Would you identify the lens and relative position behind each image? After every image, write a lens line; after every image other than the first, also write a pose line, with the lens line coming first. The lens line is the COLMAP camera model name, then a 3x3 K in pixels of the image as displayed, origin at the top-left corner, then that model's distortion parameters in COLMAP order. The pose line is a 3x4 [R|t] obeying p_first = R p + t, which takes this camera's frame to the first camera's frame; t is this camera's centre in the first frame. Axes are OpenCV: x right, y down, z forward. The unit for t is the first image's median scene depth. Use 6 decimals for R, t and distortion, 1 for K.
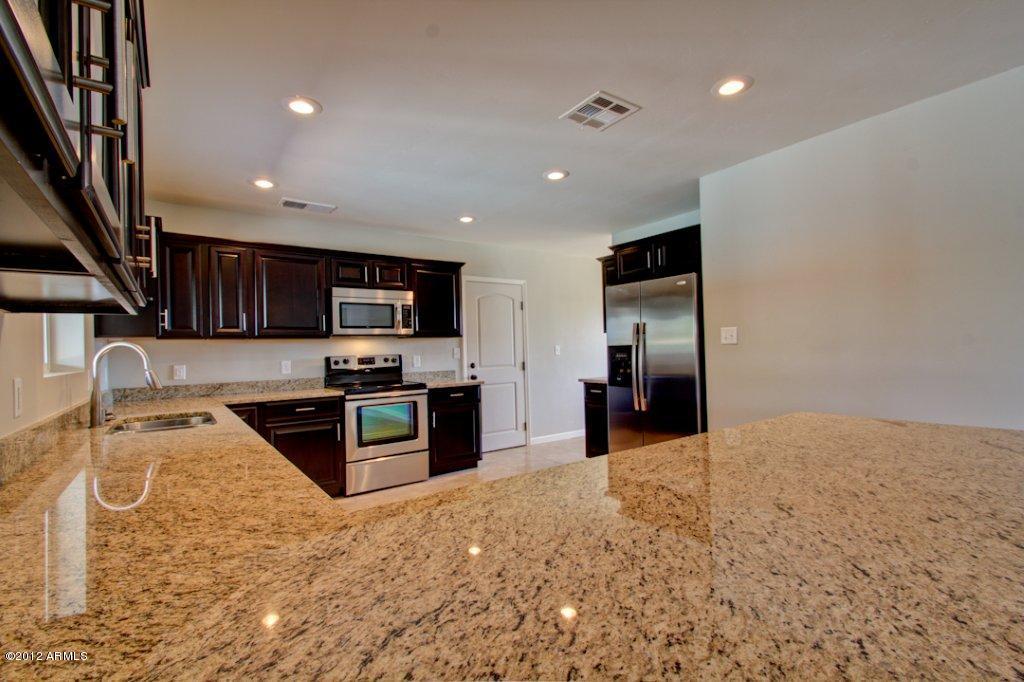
lens RADIAL K [[477.9, 0, 510.5], [0, 477.9, 347.1], [0, 0, 1]] dist [0.012189, -0.001092]
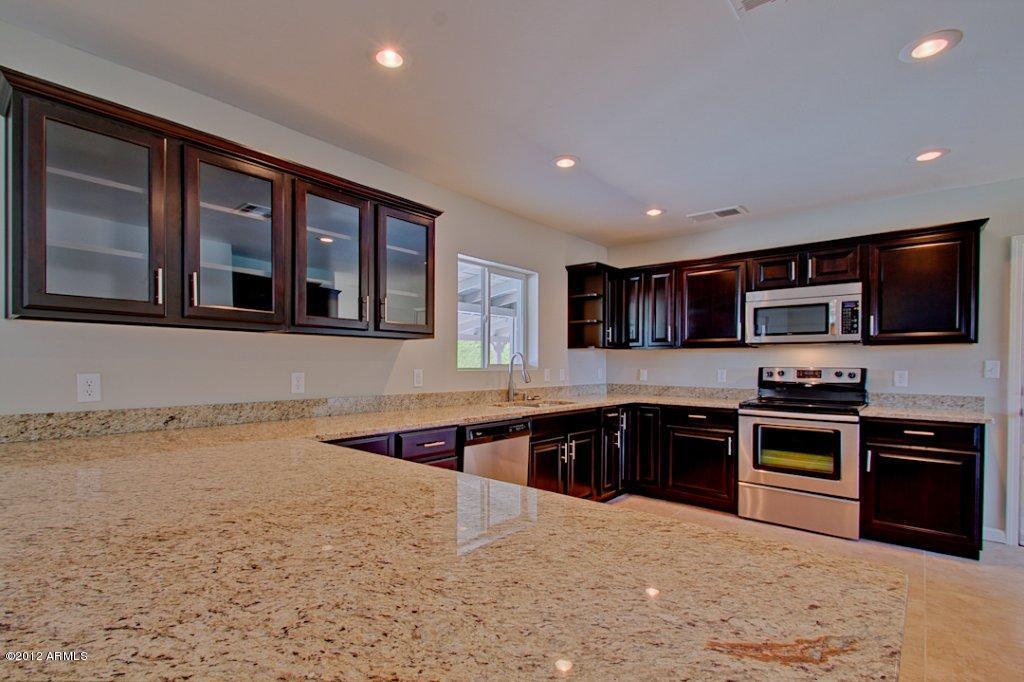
lens RADIAL K [[477.9, 0, 498.6], [0, 477.9, 362.3], [0, 0, 1]] dist [0.012189, -0.001092]
pose [[0.221916, 0.025661, -0.974728, 0.412892], [-0.007031, 0.999670, 0.024717, -0.008446], [0.975040, 0.001368, 0.222023, 0.304807]]
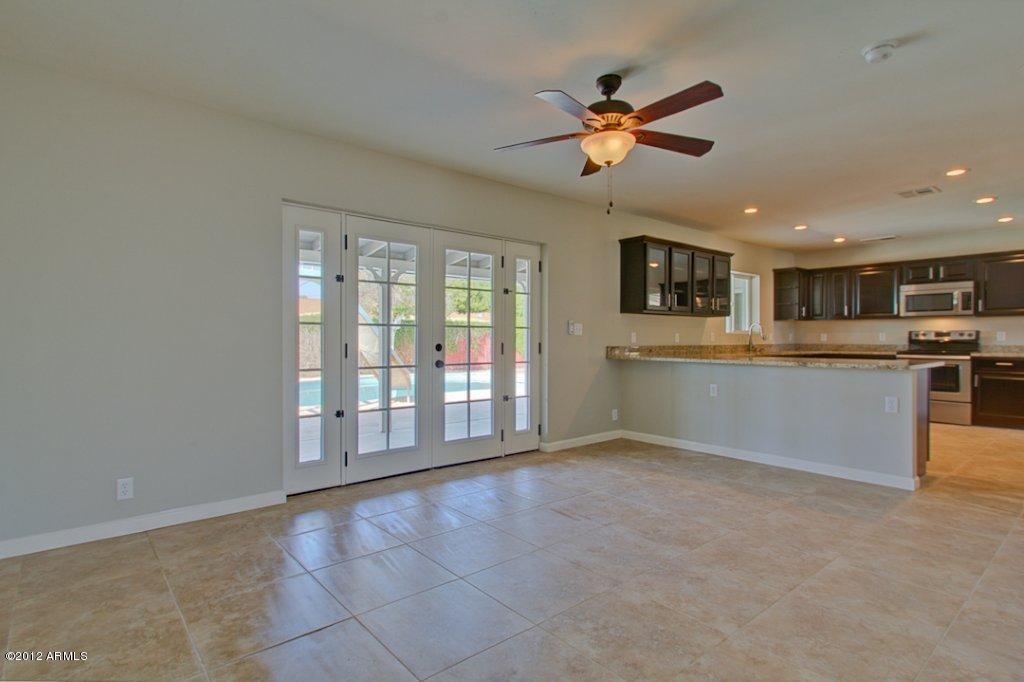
lens RADIAL K [[511.6, 0, 509.7], [0, 511.6, 336.0], [0, 0, 1]] dist [0.001310, -0.000652]
pose [[0.059225, 0.022499, -0.997991, 1.149127], [0.004361, 0.999731, 0.022797, -0.005754], [0.998235, -0.005702, 0.059111, -0.343285]]
